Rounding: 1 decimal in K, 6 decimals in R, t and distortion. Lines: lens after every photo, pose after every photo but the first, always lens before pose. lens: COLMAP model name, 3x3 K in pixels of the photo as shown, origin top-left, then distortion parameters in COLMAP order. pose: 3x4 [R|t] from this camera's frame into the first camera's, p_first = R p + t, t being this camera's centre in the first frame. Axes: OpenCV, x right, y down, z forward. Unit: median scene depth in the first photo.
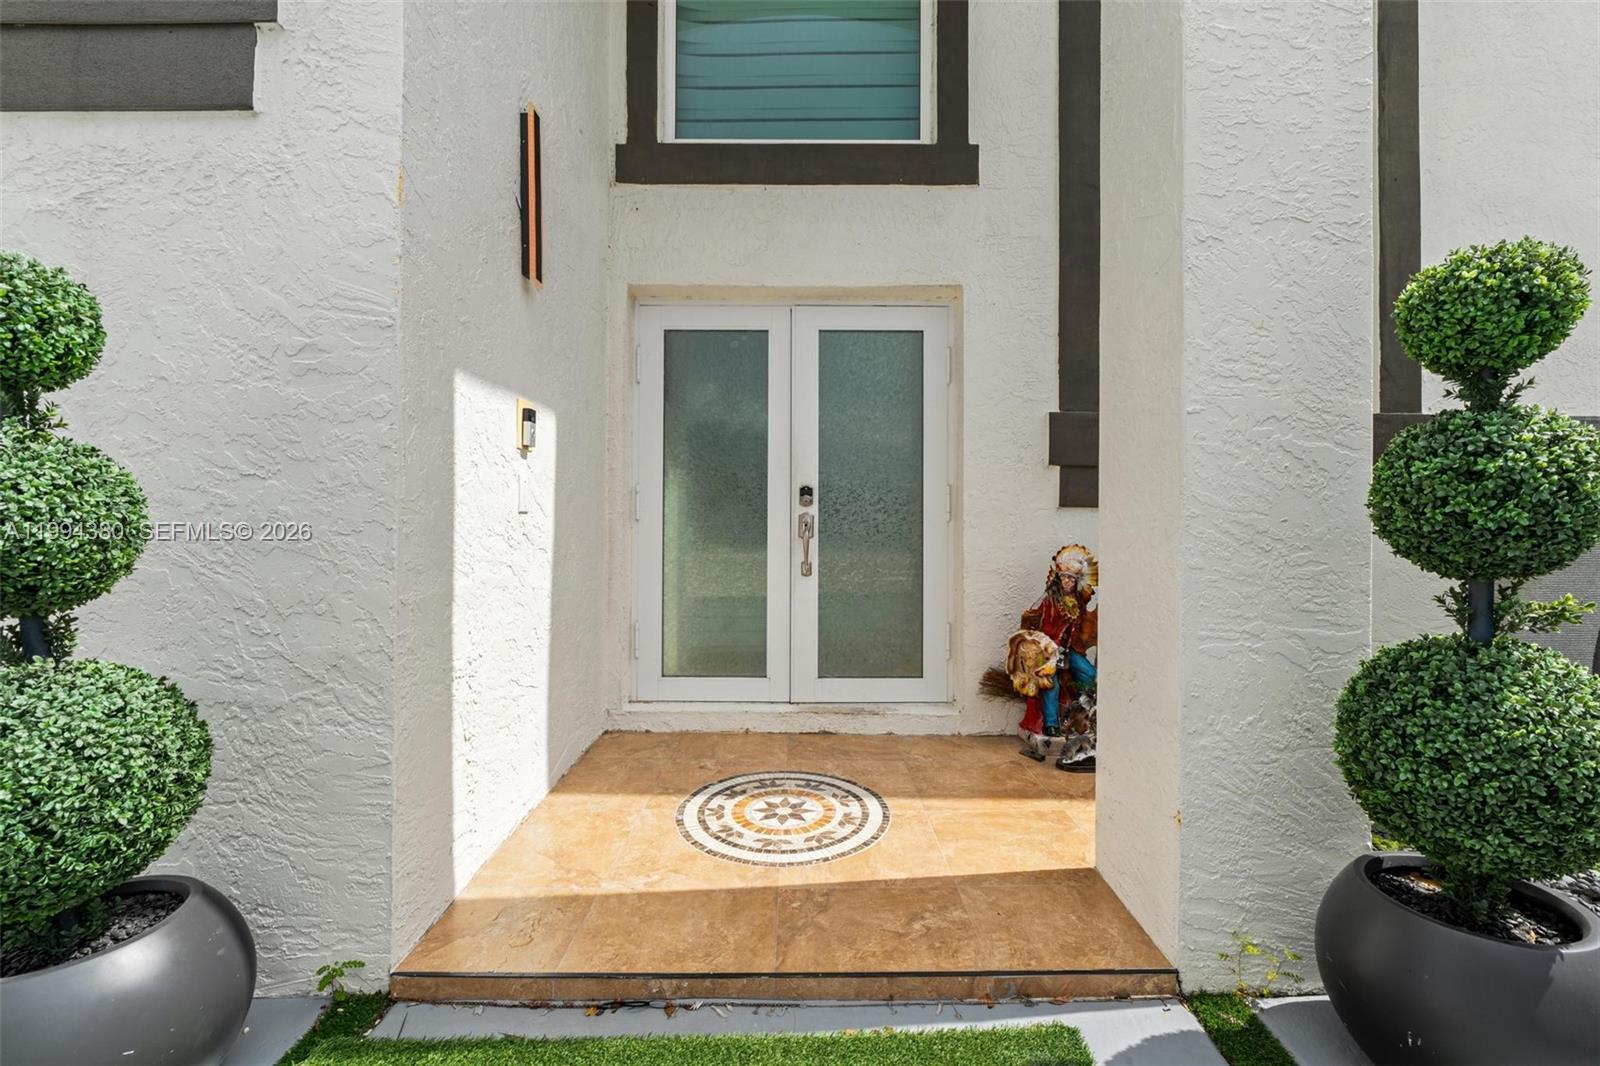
lens RADIAL K [[691.2, 0, 826.6], [0, 691.2, 526.7], [0, 0, 1]] dist [-0.000368, -0.000151]
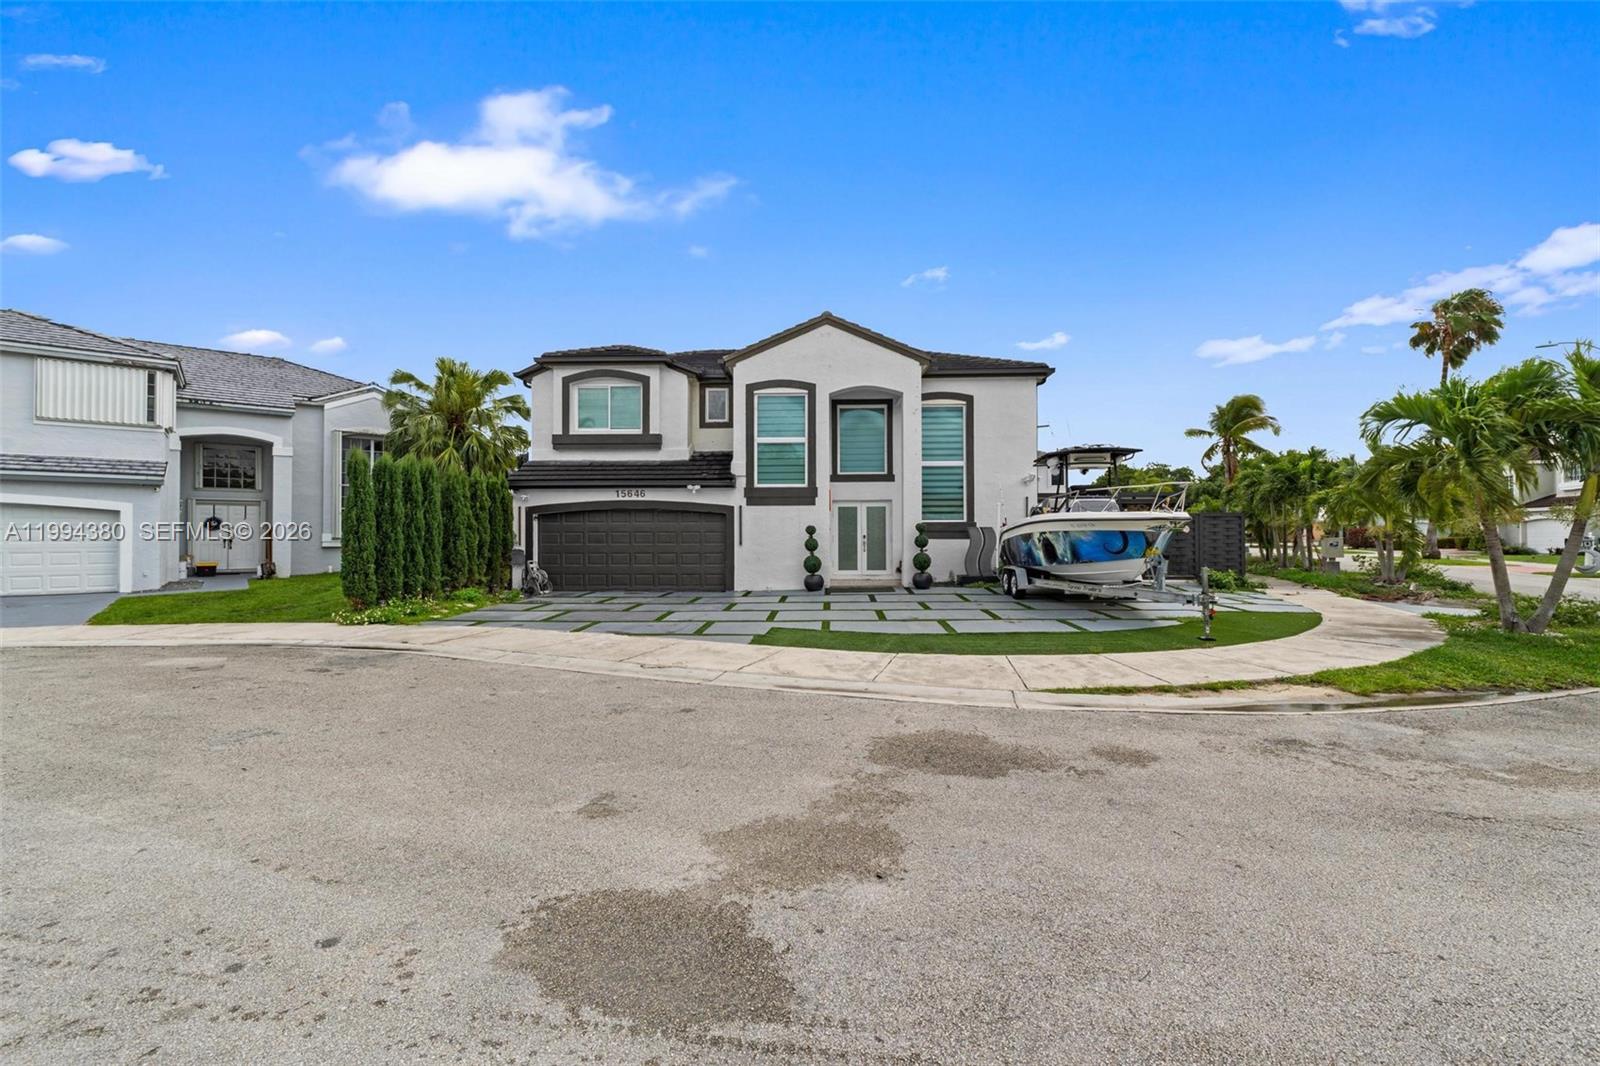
lens RADIAL K [[691.2, 0, 826.6], [0, 691.2, 526.7], [0, 0, 1]] dist [-0.000368, -0.000151]
pose [[0.999774, -0.006082, -0.020346, -0.220590], [0.006185, 0.999968, 0.004979, -0.157849], [0.020315, -0.005103, 0.999781, -4.596185]]
